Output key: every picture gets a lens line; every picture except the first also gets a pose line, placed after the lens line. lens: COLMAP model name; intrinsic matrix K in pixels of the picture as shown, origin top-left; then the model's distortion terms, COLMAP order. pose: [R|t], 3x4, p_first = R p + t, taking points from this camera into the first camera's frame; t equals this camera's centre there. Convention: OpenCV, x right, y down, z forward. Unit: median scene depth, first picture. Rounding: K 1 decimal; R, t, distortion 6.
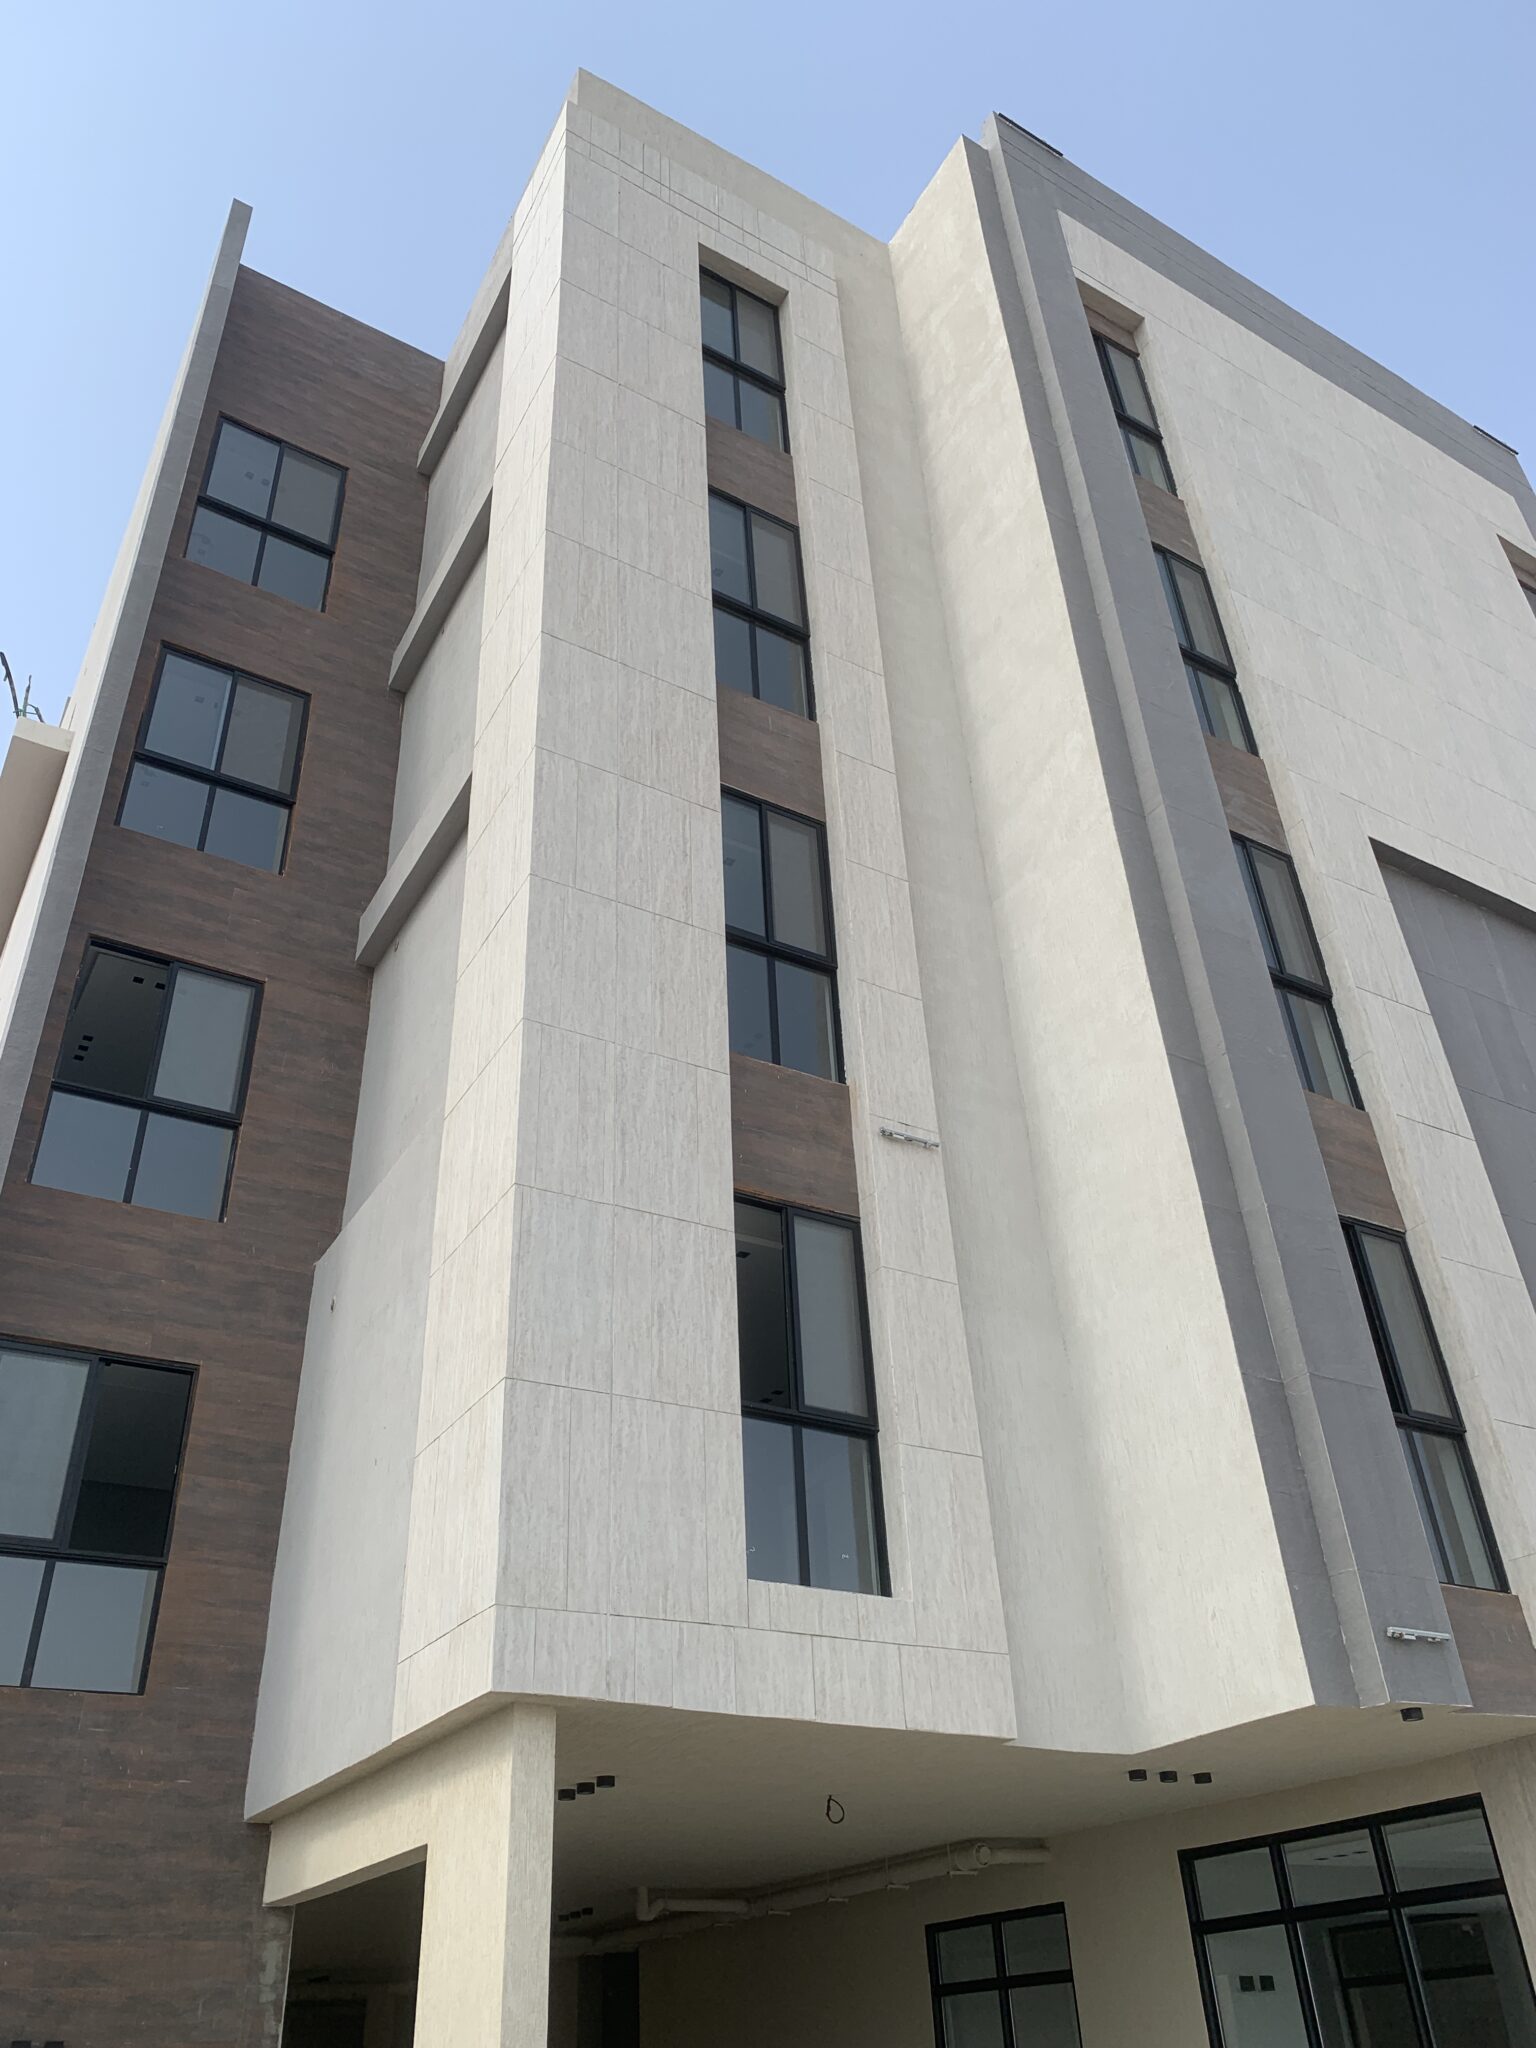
lens RADIAL K [[1595.6, 0, 768.0], [0, 1595.6, 1024.0], [0, 0, 1]] dist [0.000972, -0.012060]
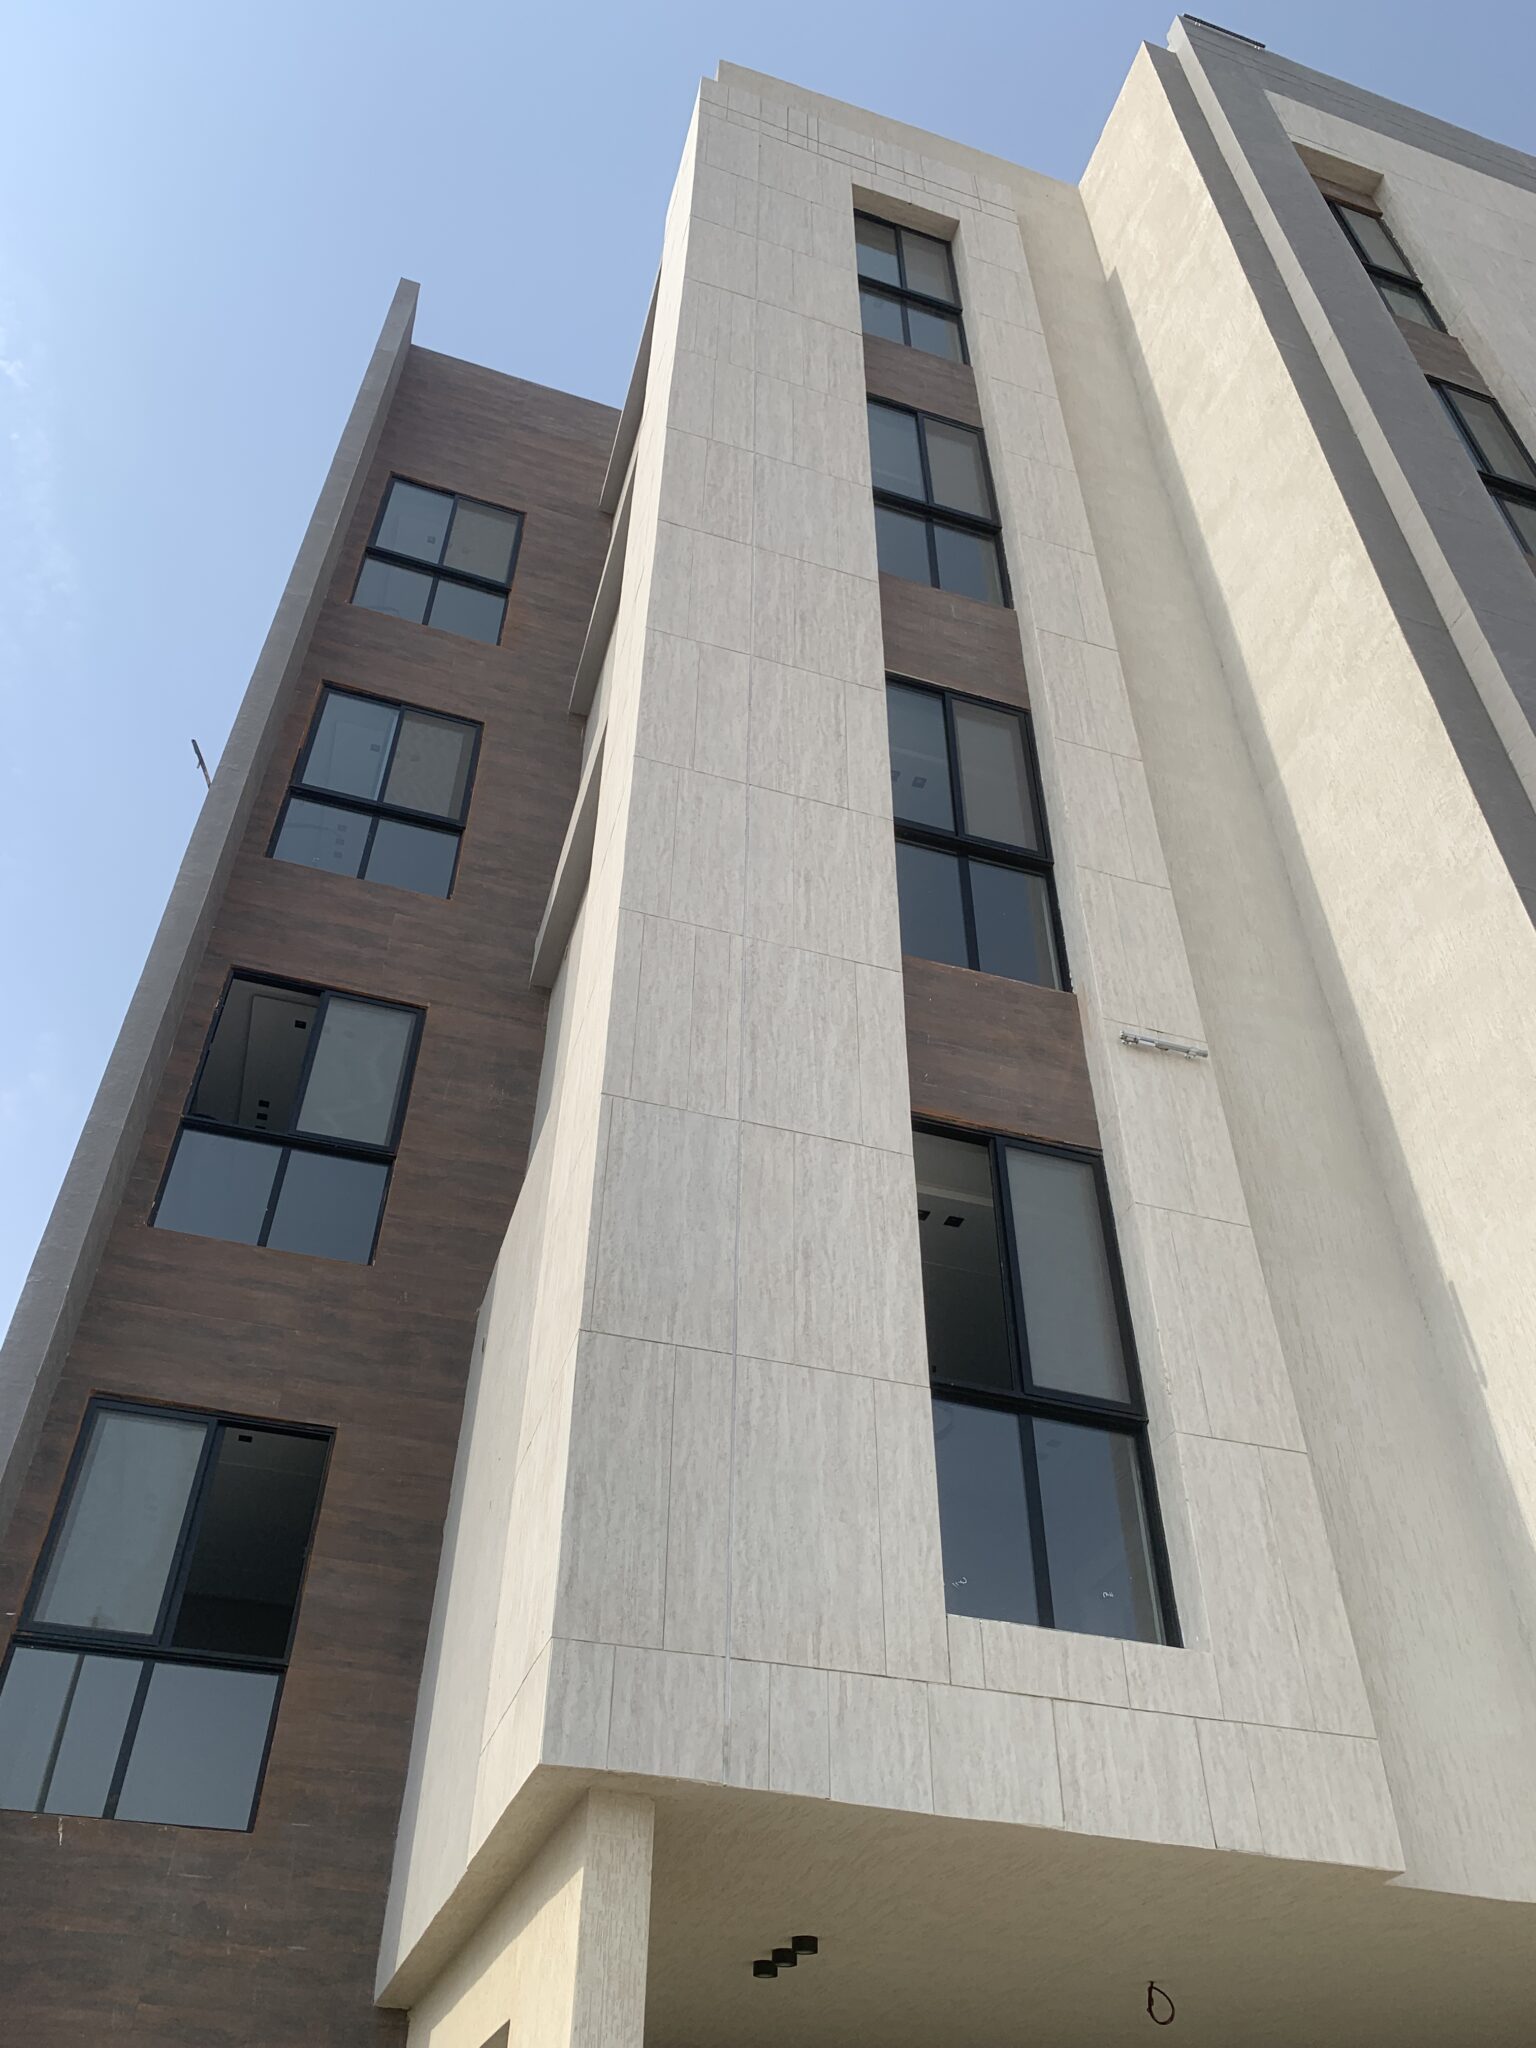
lens RADIAL K [[1580.6, 0, 768.0], [0, 1580.6, 1024.0], [0, 0, 1]] dist [0.011437, -0.021164]
pose [[0.971098, -0.112061, -0.210740, 0.061986], [0.084359, 0.987089, -0.136155, 0.137776], [0.223277, 0.114443, 0.968014, 0.224405]]
